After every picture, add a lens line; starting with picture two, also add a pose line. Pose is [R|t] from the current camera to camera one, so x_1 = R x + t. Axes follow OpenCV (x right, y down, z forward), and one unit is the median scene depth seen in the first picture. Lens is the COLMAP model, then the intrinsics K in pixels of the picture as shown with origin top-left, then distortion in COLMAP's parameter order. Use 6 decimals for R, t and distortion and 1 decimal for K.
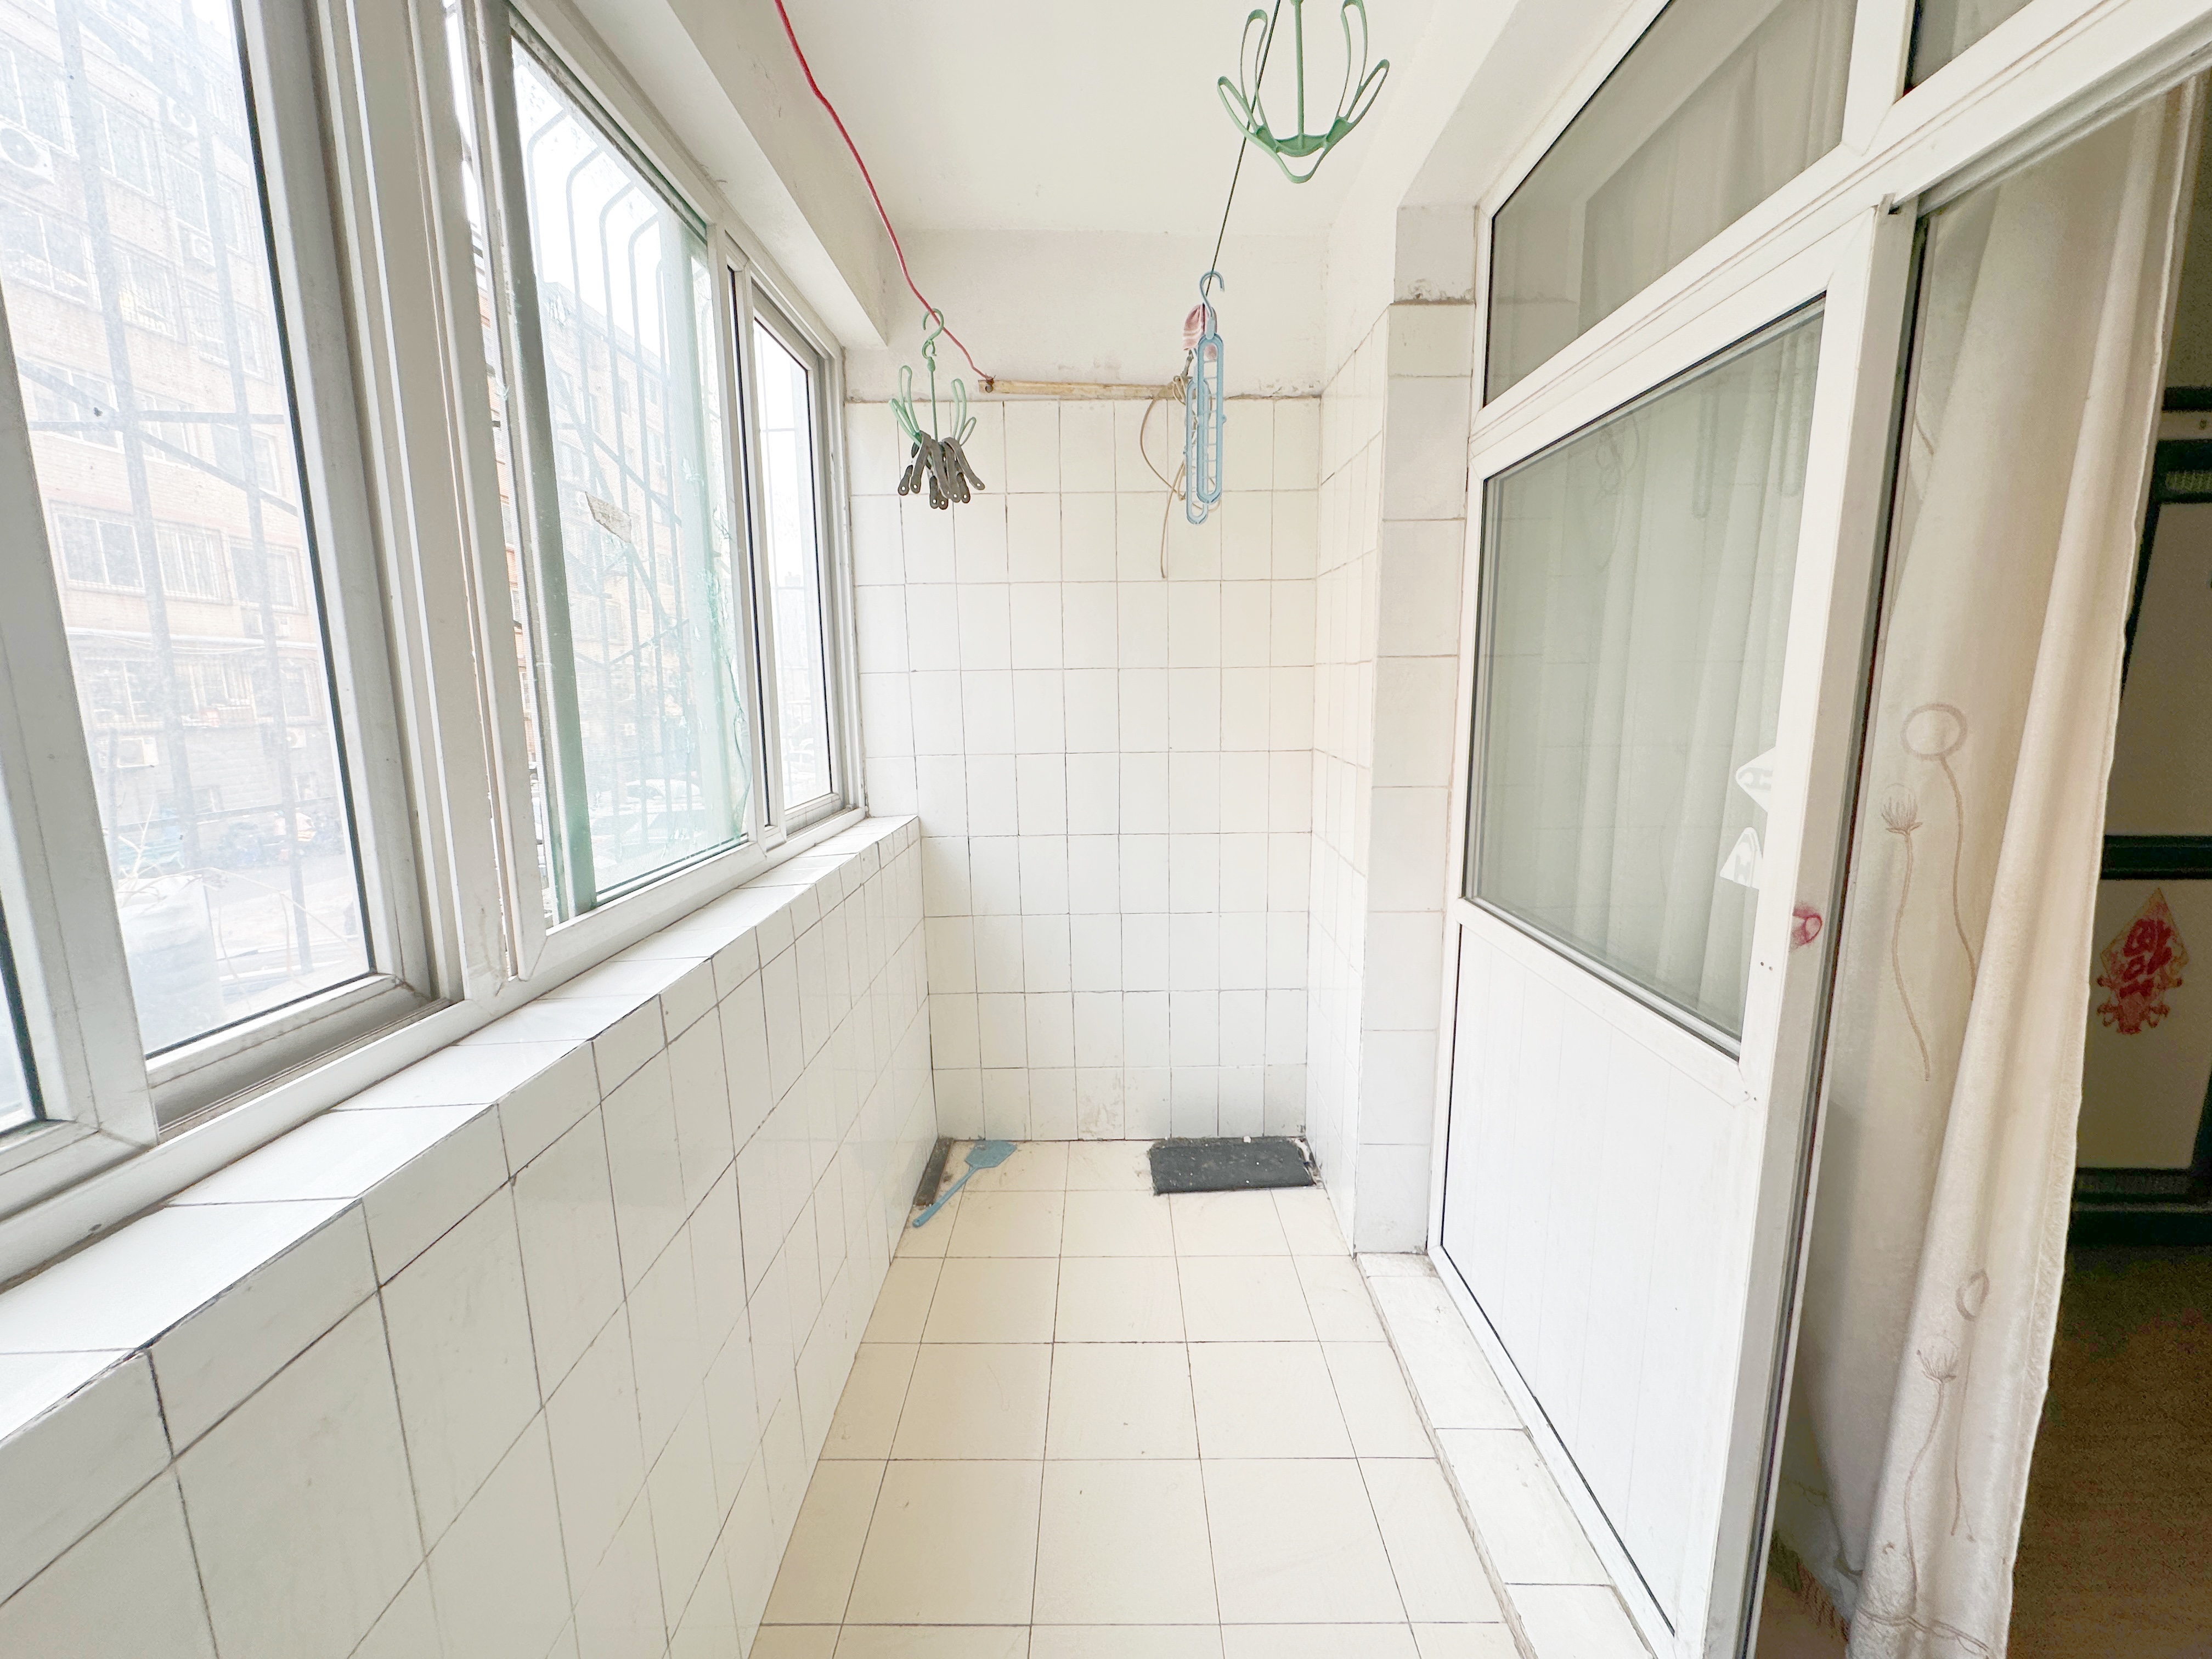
lens RADIAL K [[880.7, 0, 1106.0], [0, 880.7, 829.5], [0, 0, 1]] dist [0.001098, -0.000103]
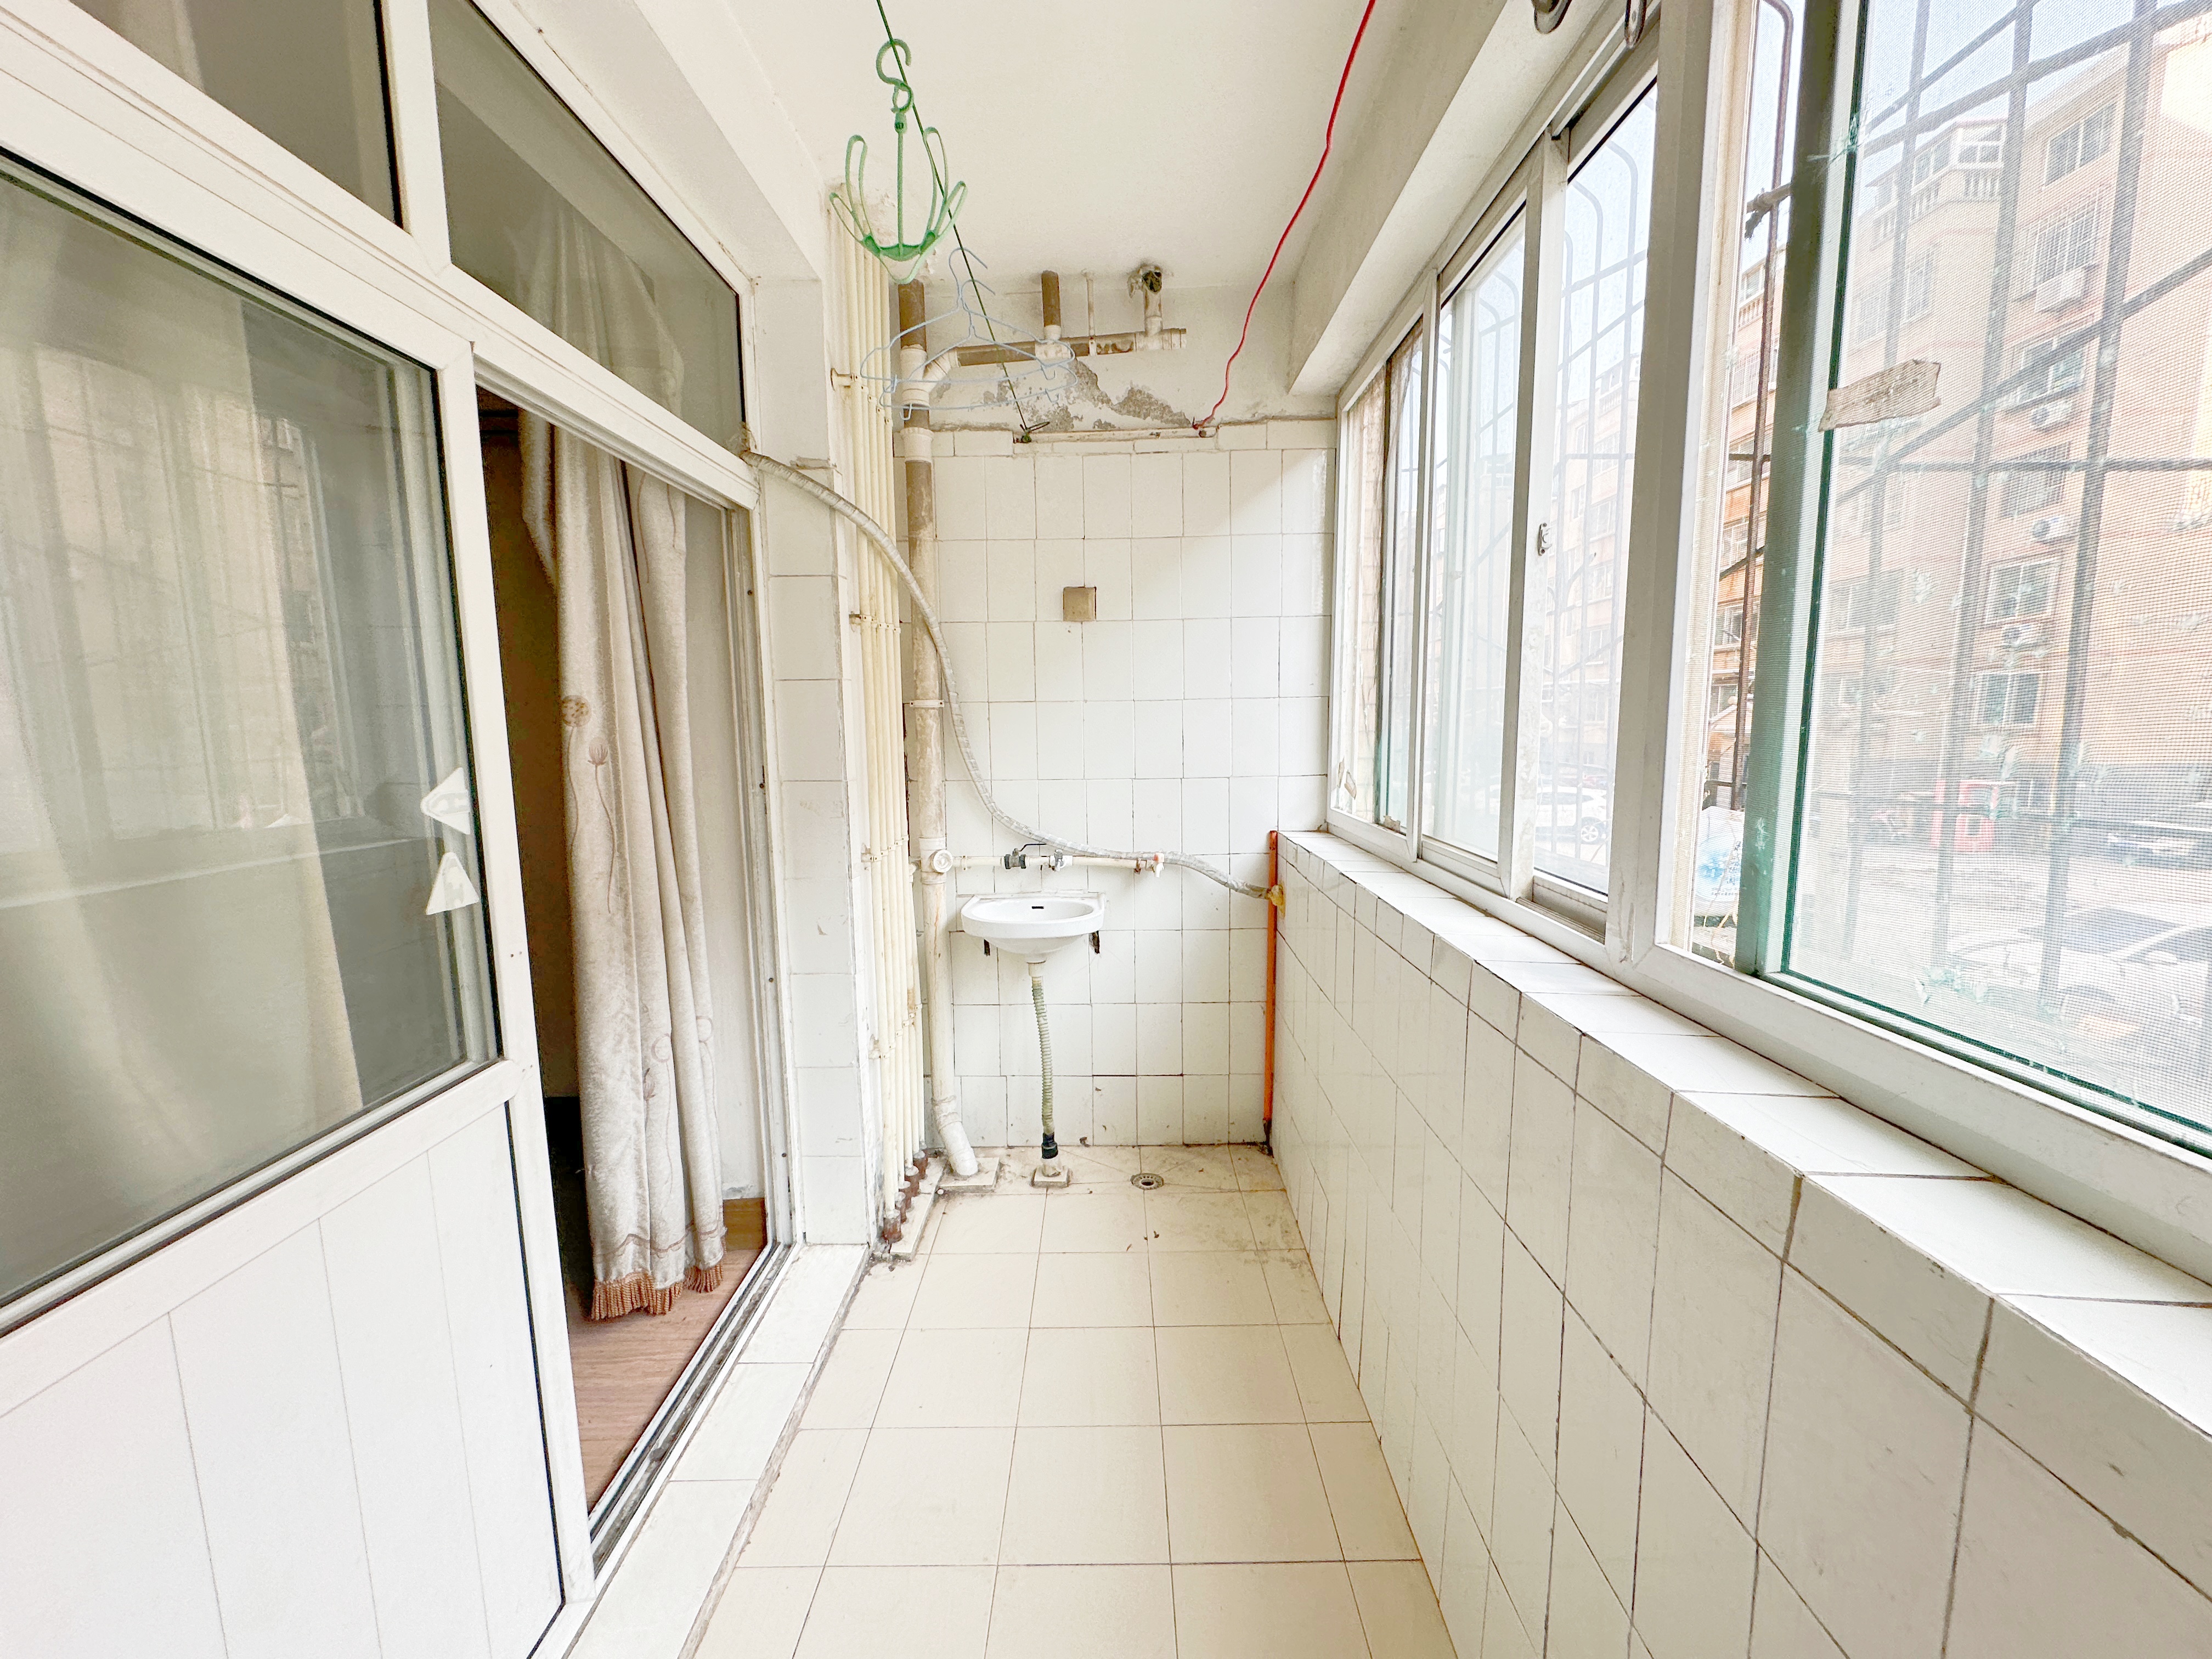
lens RADIAL K [[880.7, 0, 1106.0], [0, 880.7, 829.5], [0, 0, 1]] dist [0.001098, -0.000103]
pose [[-0.999749, 0.020460, 0.009086, -0.041771], [0.022192, 0.959149, 0.282031, -0.308464], [-0.002944, 0.282162, -0.959362, 2.028053]]
